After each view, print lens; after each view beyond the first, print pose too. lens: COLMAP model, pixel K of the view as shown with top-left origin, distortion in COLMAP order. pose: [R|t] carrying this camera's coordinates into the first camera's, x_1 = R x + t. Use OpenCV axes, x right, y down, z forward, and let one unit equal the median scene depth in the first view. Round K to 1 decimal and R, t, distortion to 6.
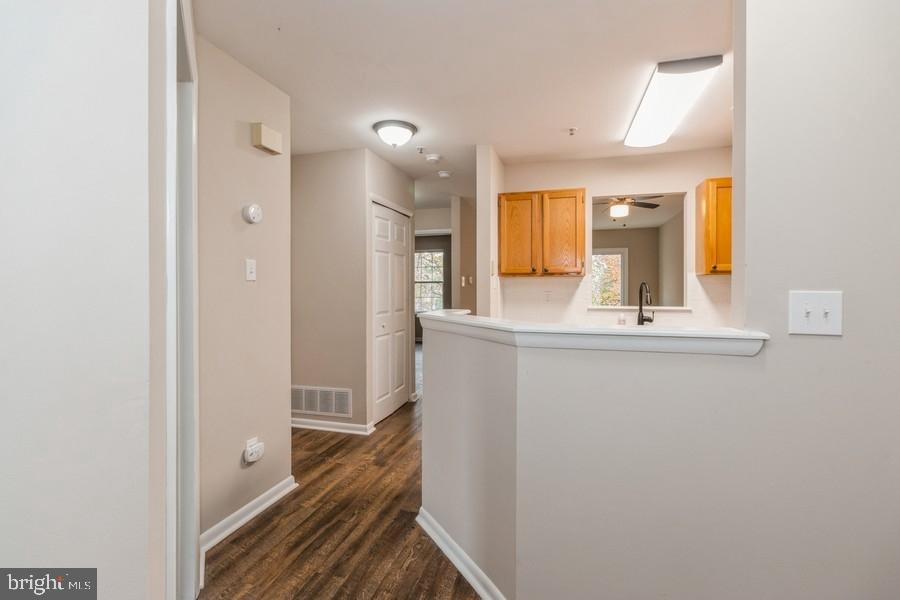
lens RADIAL K [[416.9, 0, 455.3], [0, 416.9, 287.4], [0, 0, 1]] dist [0.000702, -0.000770]
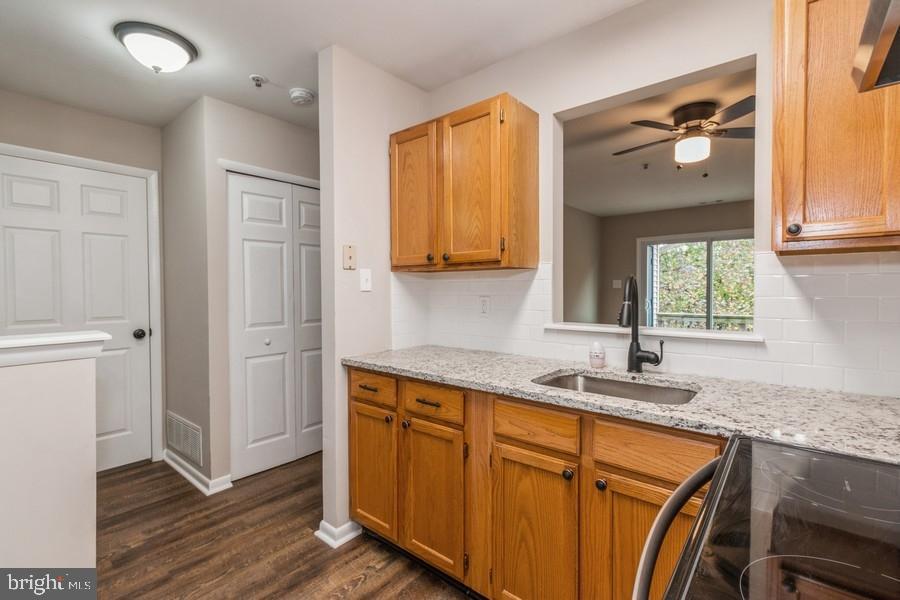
lens RADIAL K [[416.9, 0, 454.6], [0, 416.9, 299.0], [0, 0, 1]] dist [0.000702, -0.000770]
pose [[0.917801, 0.003988, -0.397021, 0.443225], [0.006667, 0.999654, 0.025454, -0.001043], [0.396985, -0.026008, 0.917457, 0.489138]]
